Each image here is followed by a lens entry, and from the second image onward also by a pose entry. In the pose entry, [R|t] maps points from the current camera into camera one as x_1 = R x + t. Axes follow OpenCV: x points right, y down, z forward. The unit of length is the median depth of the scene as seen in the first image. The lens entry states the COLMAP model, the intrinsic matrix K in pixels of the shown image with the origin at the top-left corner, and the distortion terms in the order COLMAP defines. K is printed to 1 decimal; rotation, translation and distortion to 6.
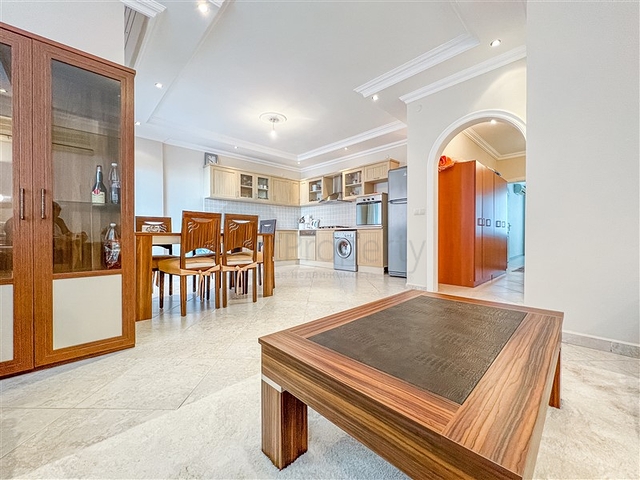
lens RADIAL K [[261.4, 0, 331.0], [0, 261.4, 238.5], [0, 0, 1]] dist [0.000766, -0.000002]
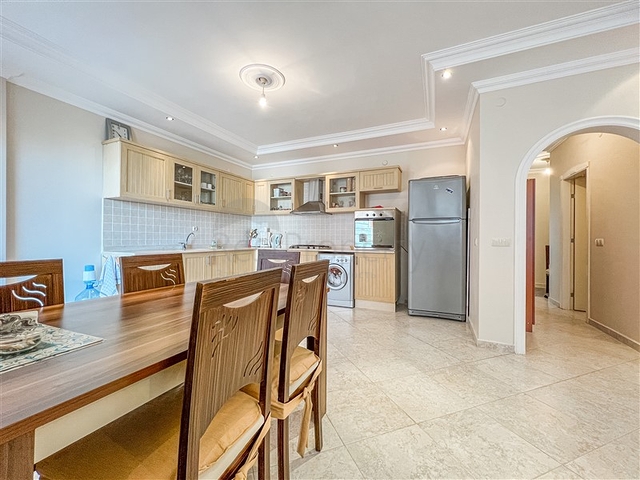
lens RADIAL K [[254.1, 0, 326.2], [0, 254.1, 238.3], [0, 0, 1]] dist [0.001051, 0.000230]
pose [[0.933269, 0.009483, 0.359052, -0.226062], [-0.005049, 0.999899, -0.013286, -0.060600], [-0.359142, 0.010587, 0.933223, 0.306861]]
